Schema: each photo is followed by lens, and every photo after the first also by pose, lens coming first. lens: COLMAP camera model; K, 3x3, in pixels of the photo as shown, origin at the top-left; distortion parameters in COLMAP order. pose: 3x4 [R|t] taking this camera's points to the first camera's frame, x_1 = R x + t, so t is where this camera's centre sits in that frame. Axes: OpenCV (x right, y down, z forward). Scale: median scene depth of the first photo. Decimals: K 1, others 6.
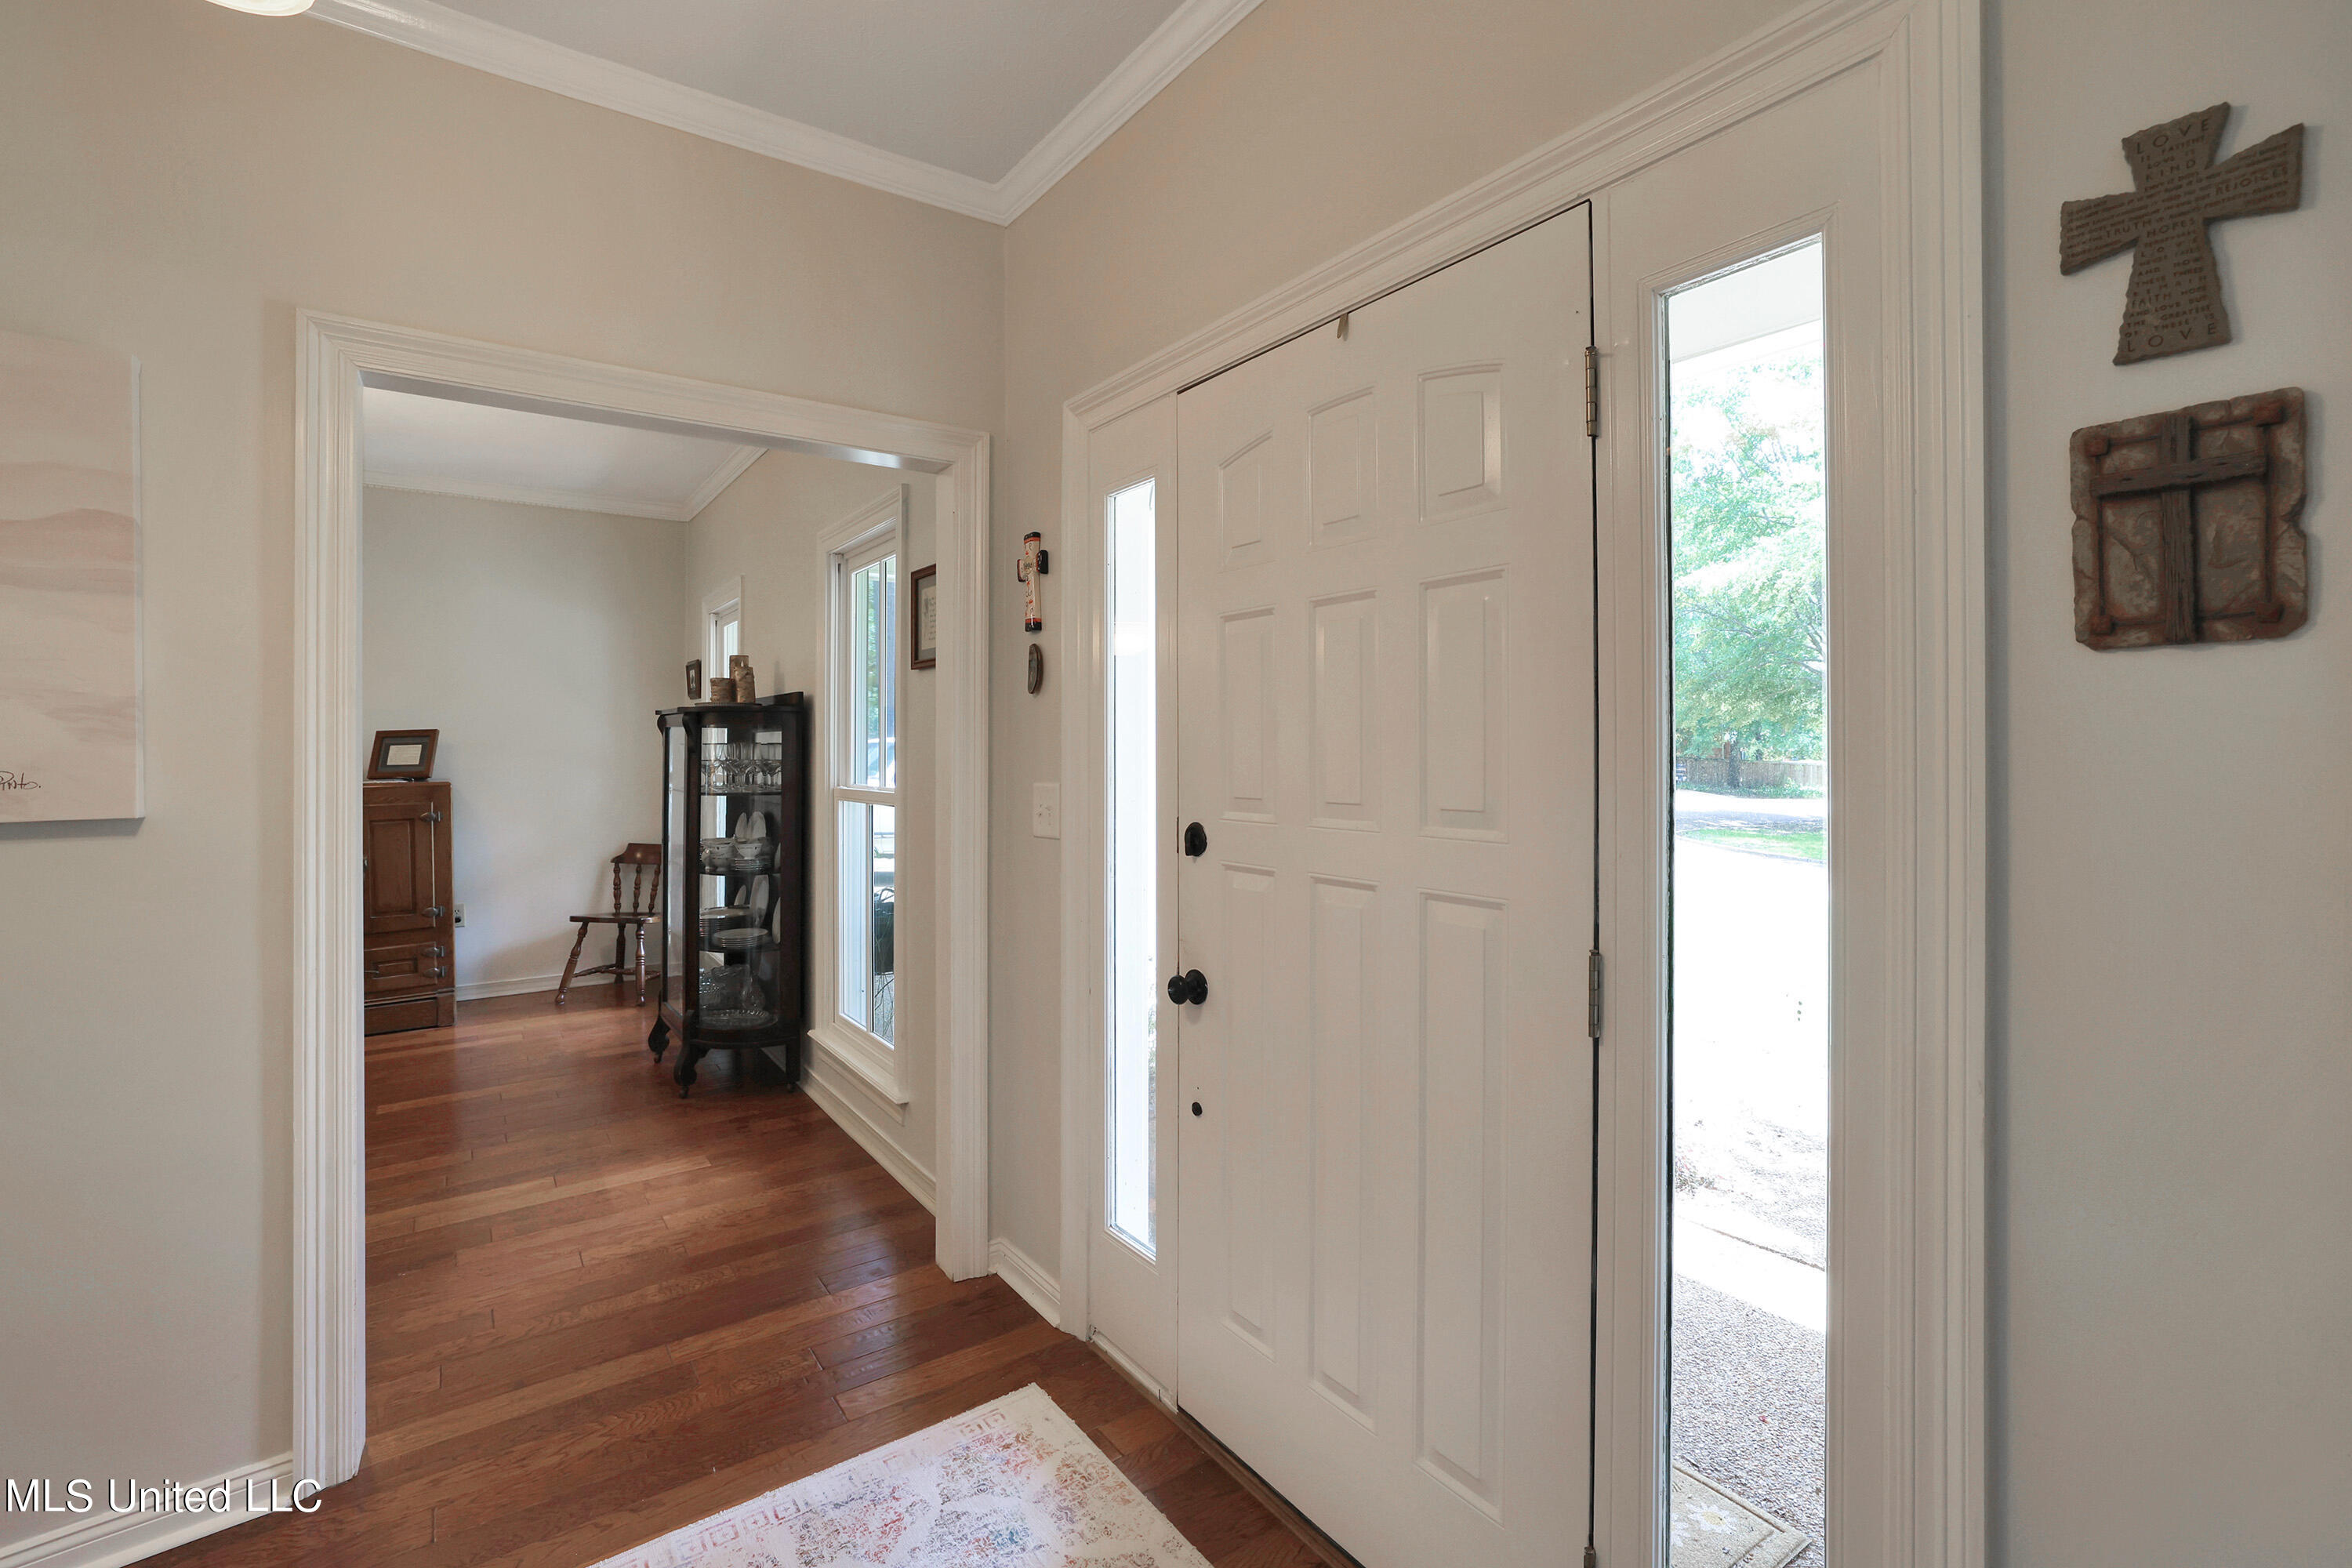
lens RADIAL K [[1050.6, 0, 1155.8], [0, 1050.6, 730.7], [0, 0, 1]] dist [-0.046958, 0.016845]
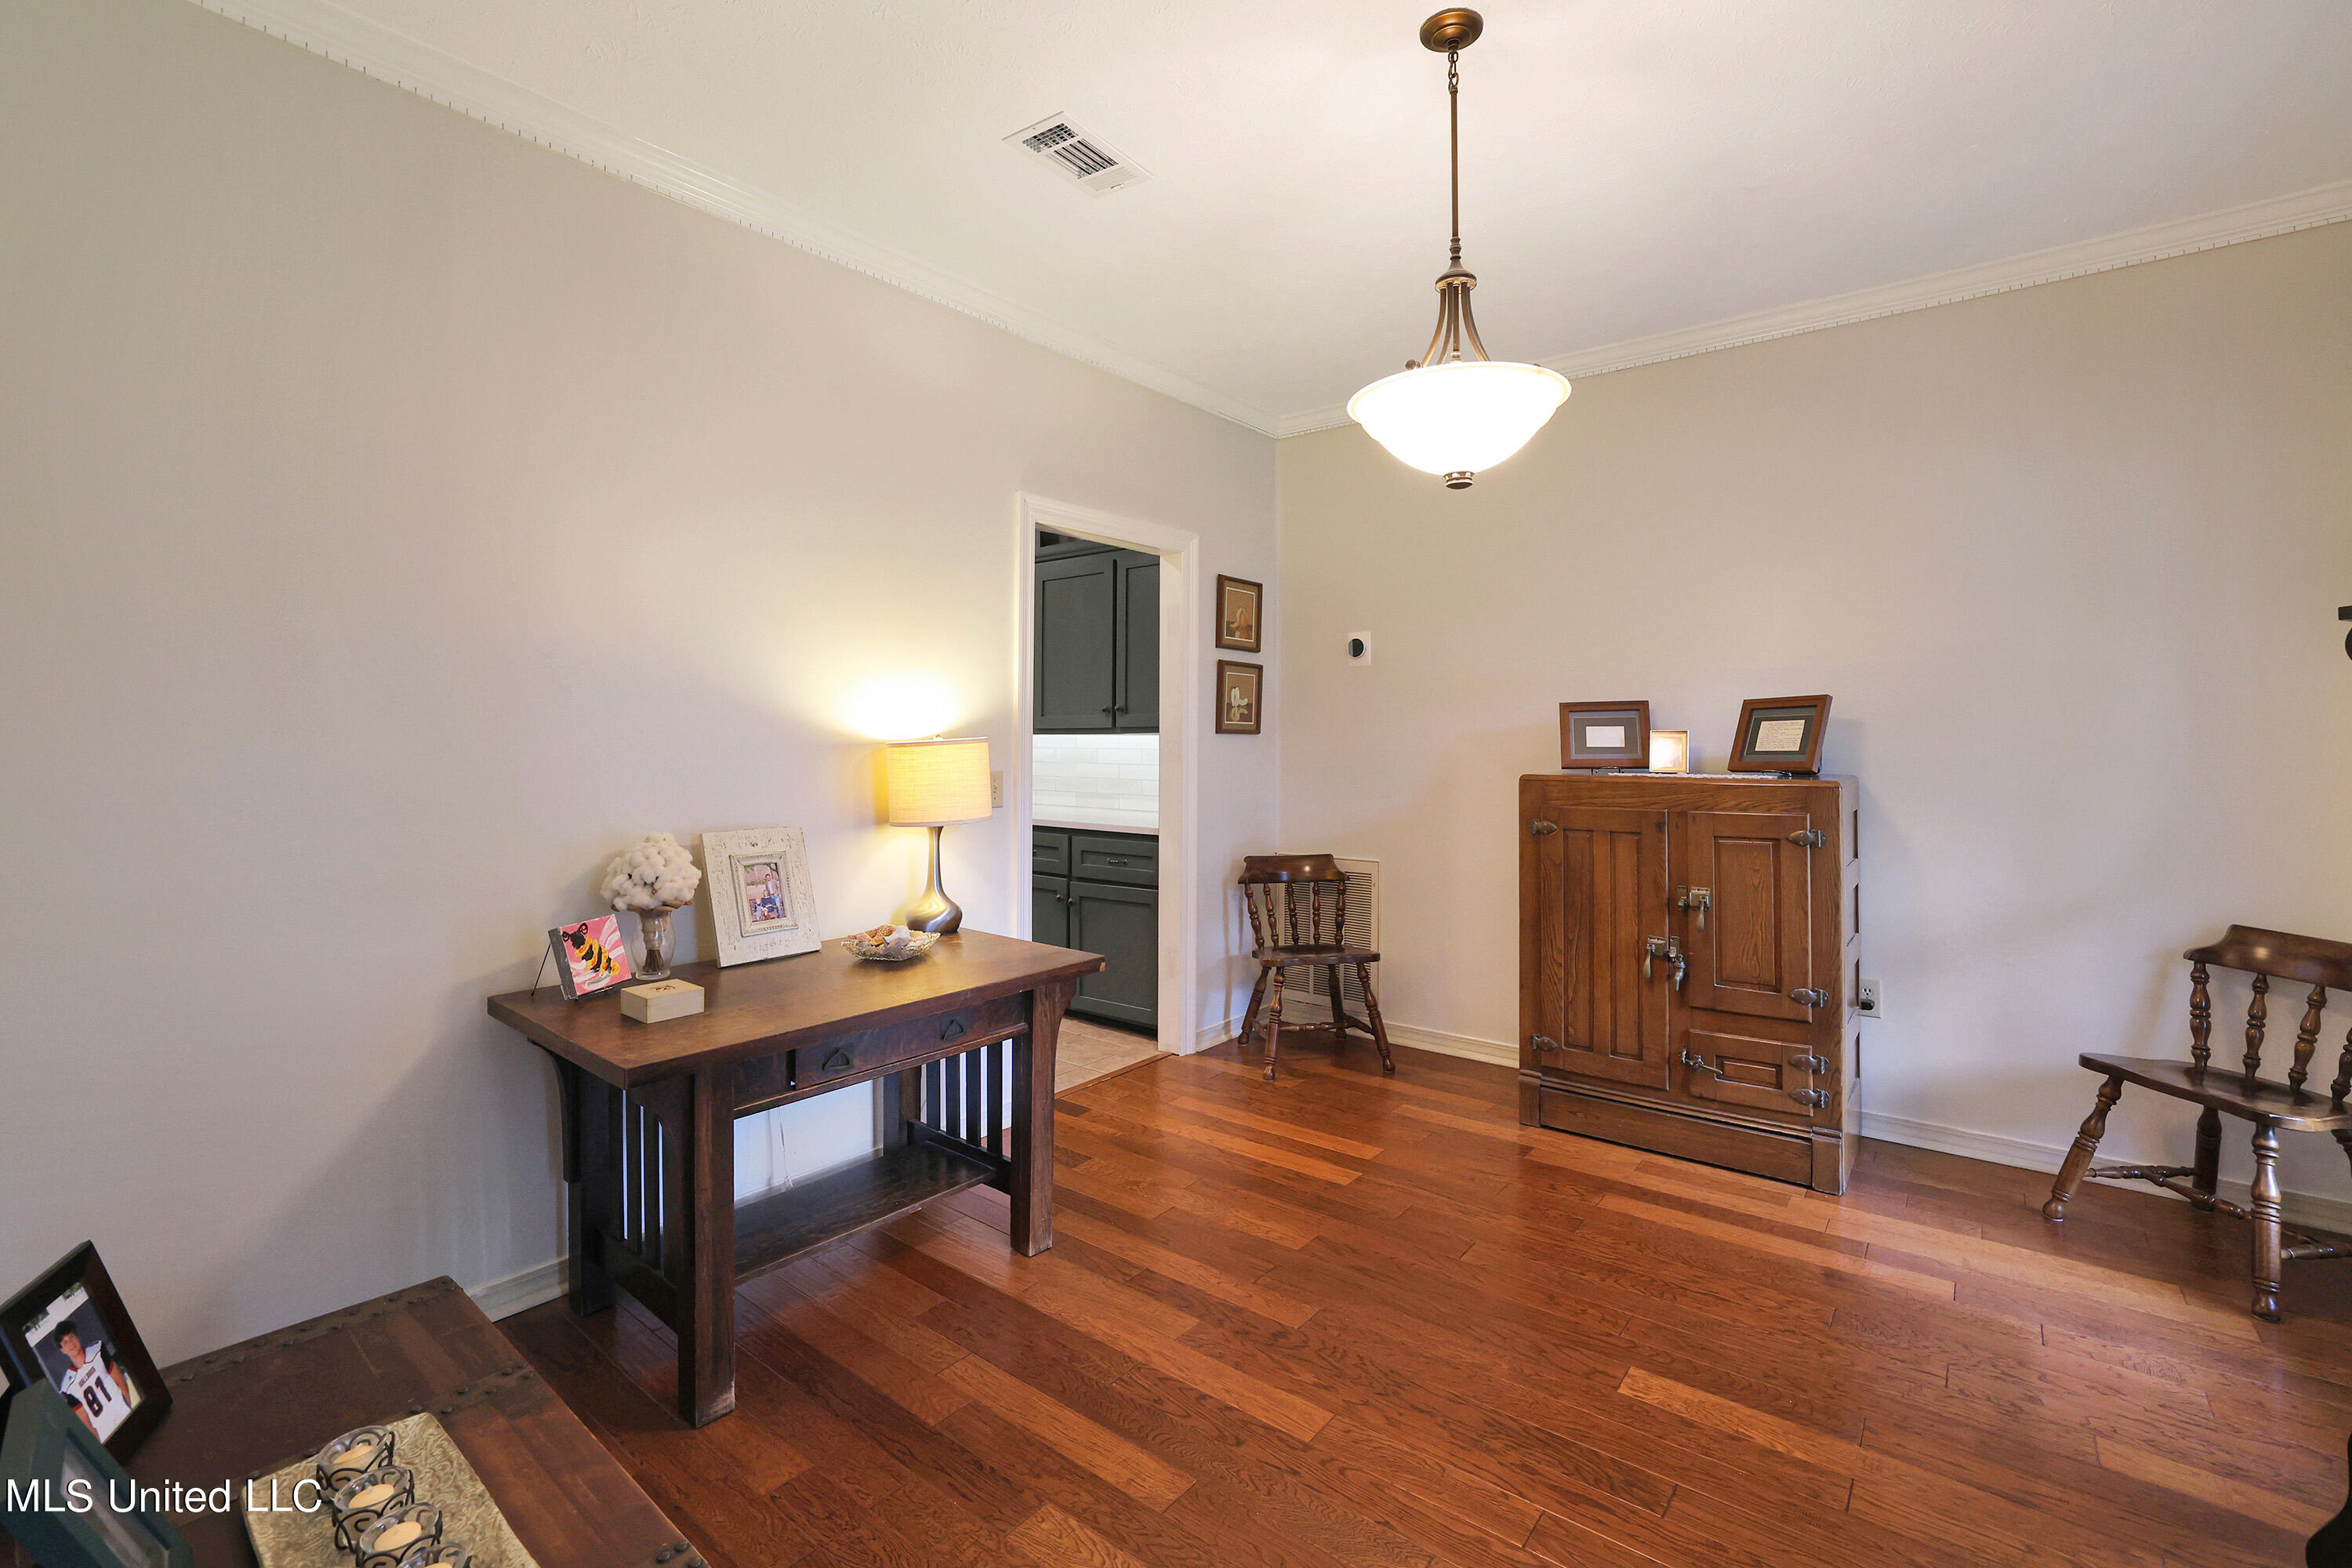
lens RADIAL K [[1017.3, 0, 1170.3], [0, 1017.3, 733.9], [0, 0, 1]] dist [-0.031265, 0.012300]
pose [[0.276564, 0.005220, -0.960981, -0.217920], [0.011275, 0.999899, 0.008676, 0.011892], [0.960929, -0.013234, 0.276477, 0.435851]]
